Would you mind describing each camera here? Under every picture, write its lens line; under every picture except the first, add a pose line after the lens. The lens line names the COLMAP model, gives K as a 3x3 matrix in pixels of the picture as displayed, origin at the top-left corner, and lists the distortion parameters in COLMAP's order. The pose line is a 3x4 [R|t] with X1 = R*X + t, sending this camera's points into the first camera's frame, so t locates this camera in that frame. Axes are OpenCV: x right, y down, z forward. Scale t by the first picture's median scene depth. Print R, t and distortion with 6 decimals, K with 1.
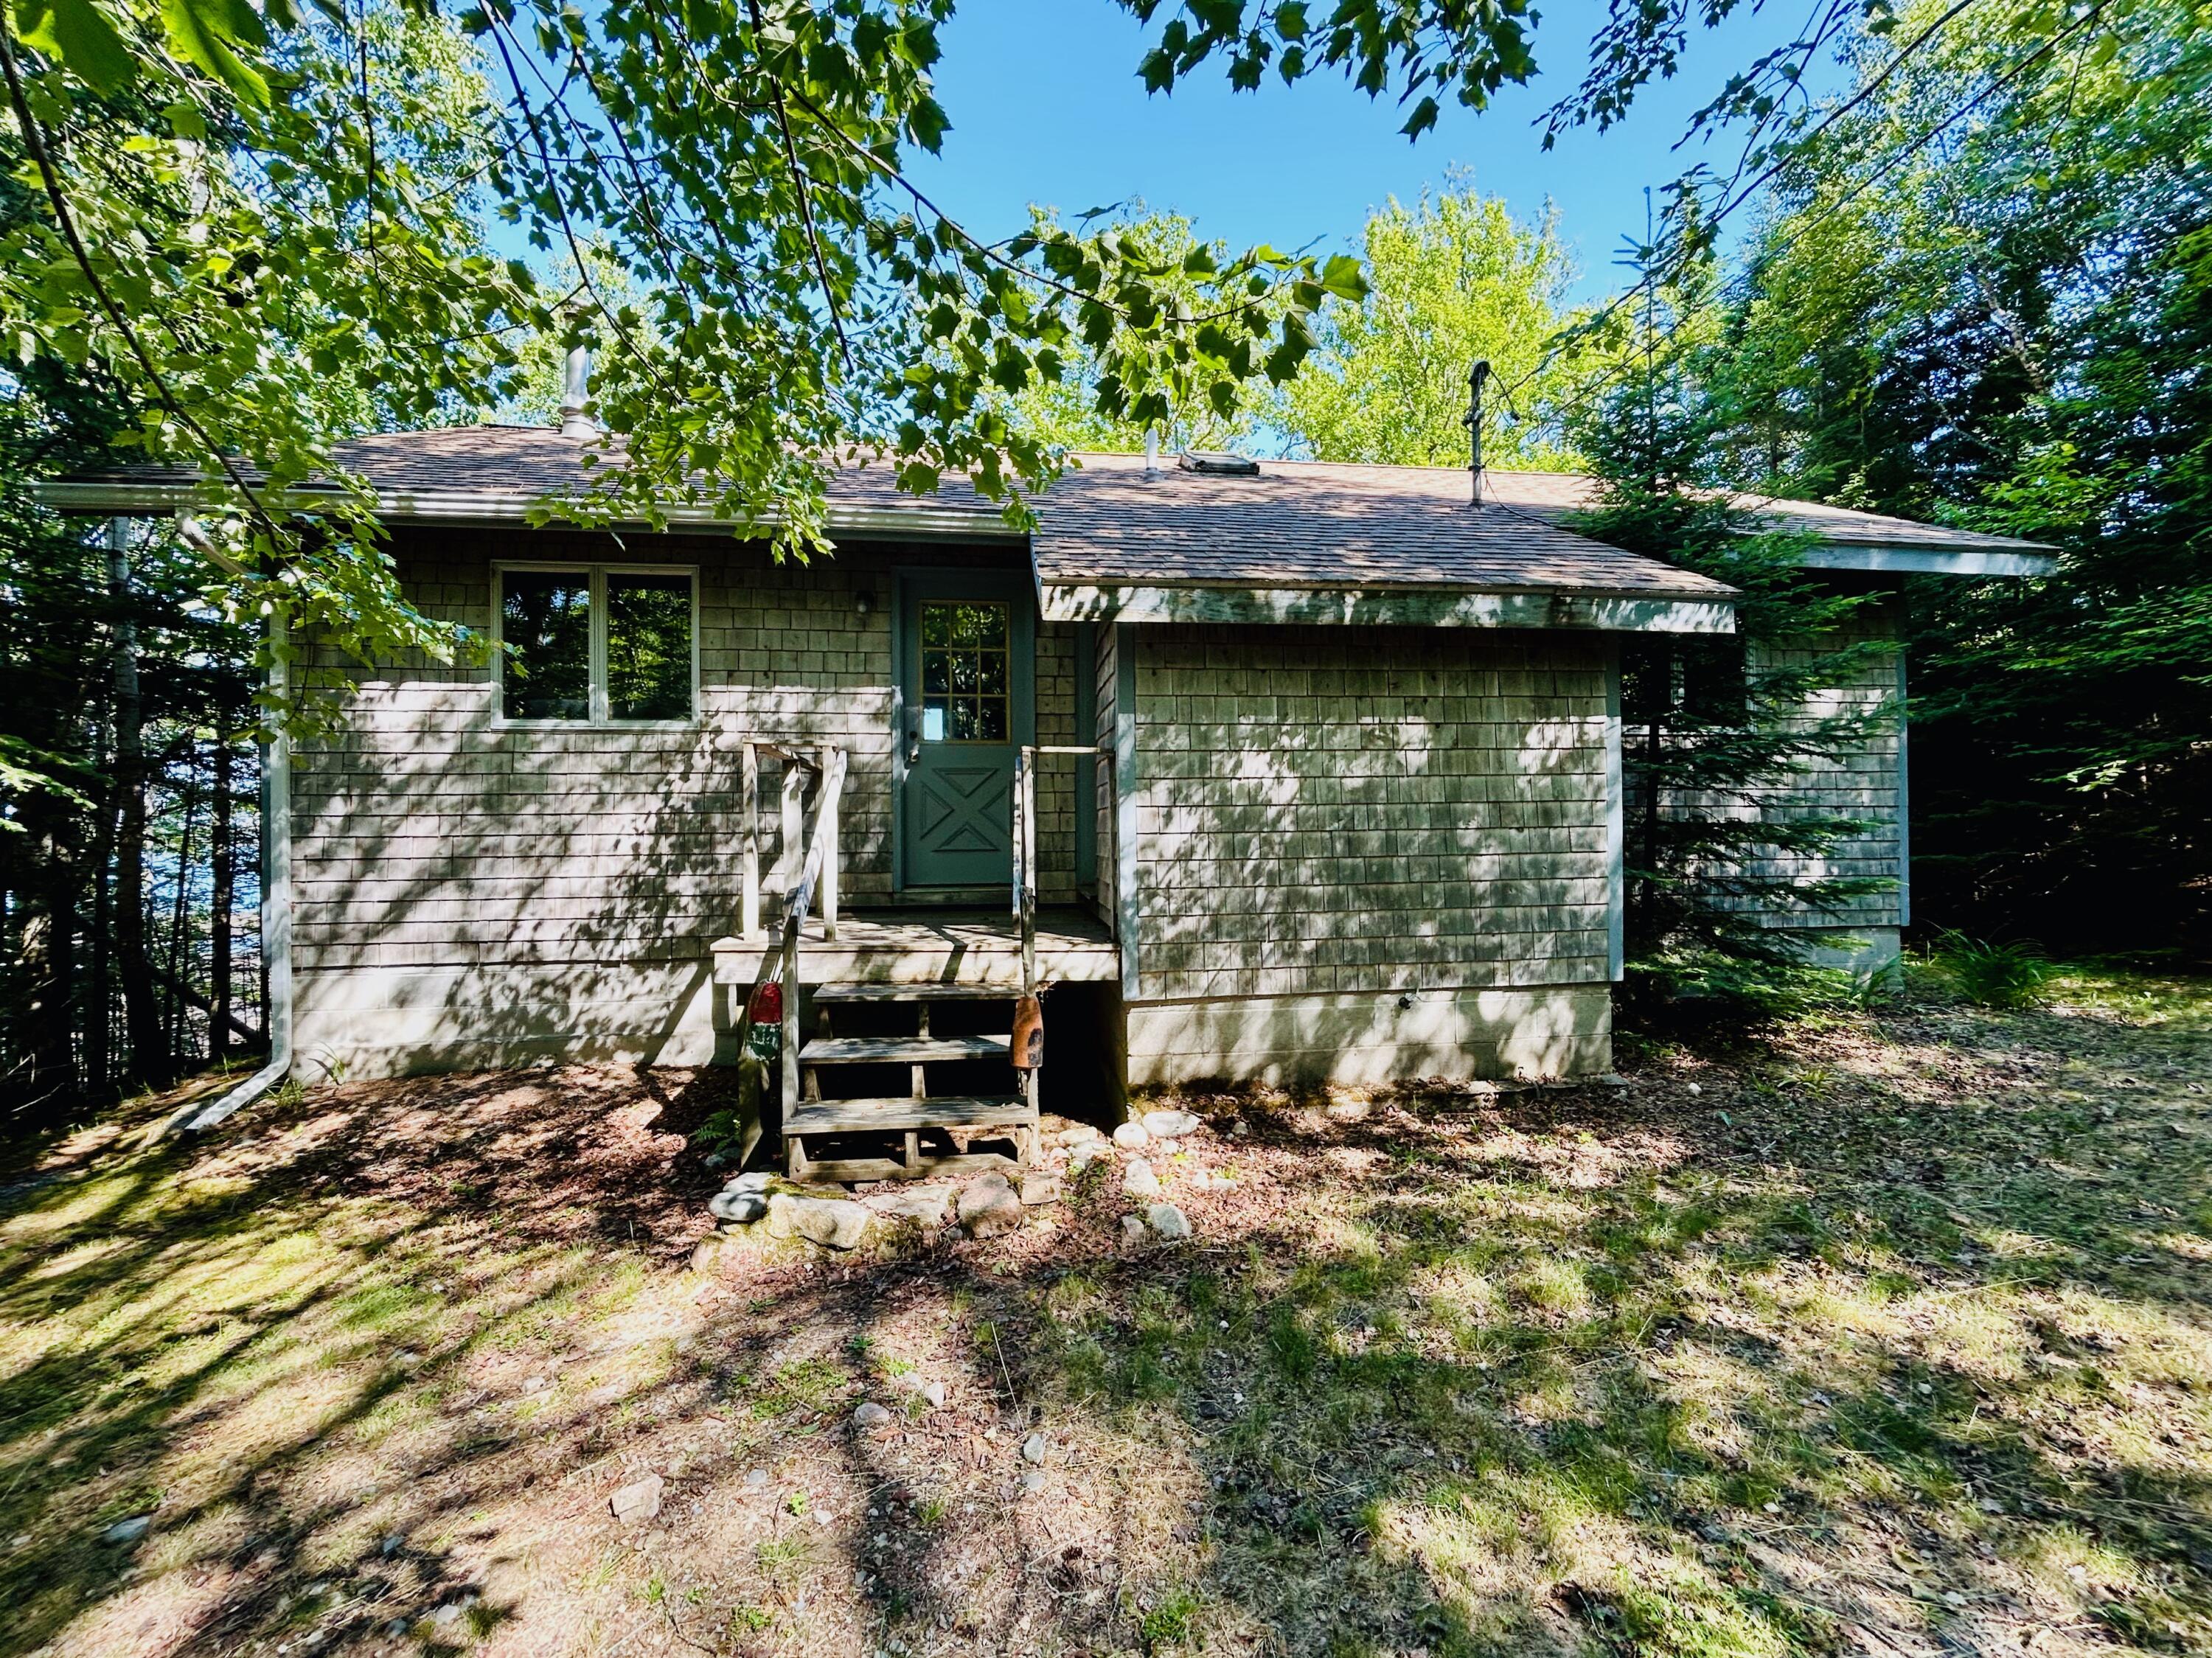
lens RADIAL K [[904.3, 0, 1106.0], [0, 904.3, 829.0], [0, 0, 1]] dist [-0.000961, 0.000800]
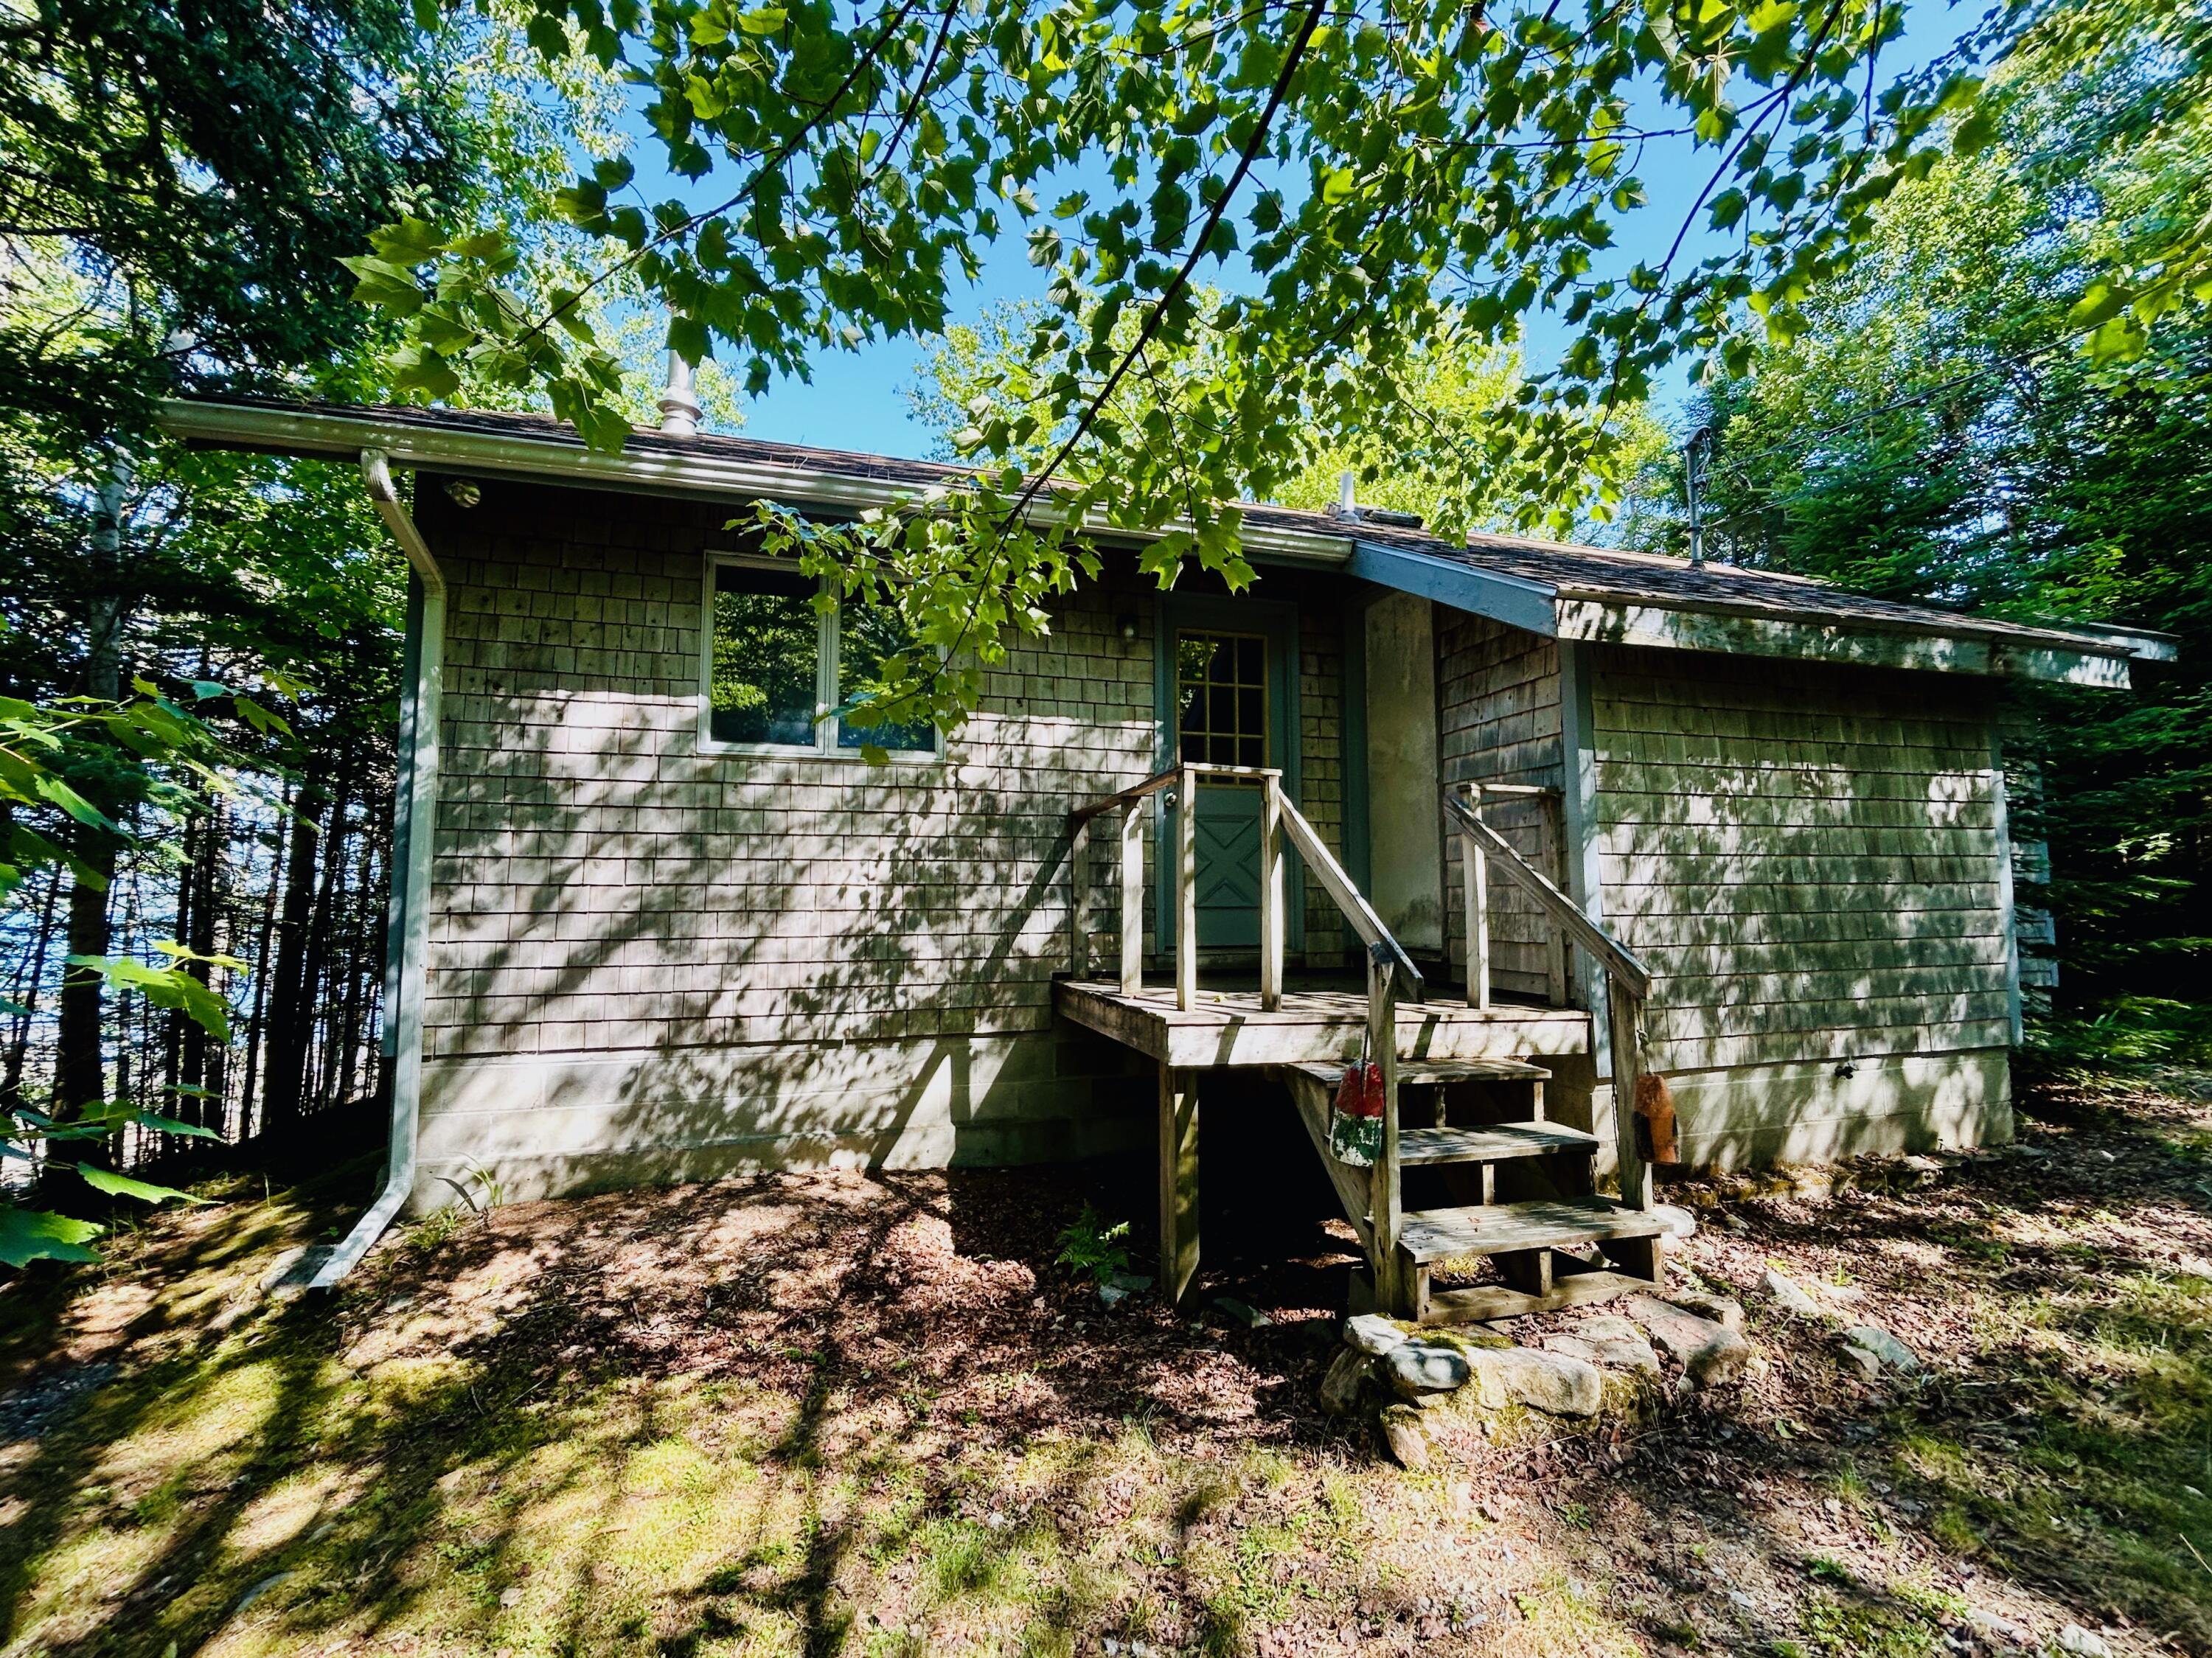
lens RADIAL K [[904.3, 0, 1106.0], [0, 904.3, 829.0], [0, 0, 1]] dist [-0.000961, 0.000800]
pose [[0.988672, 0.018347, 0.148968, -0.546507], [-0.006935, 0.997025, -0.076766, 0.021728], [-0.149933, 0.074863, 0.985858, 0.185007]]
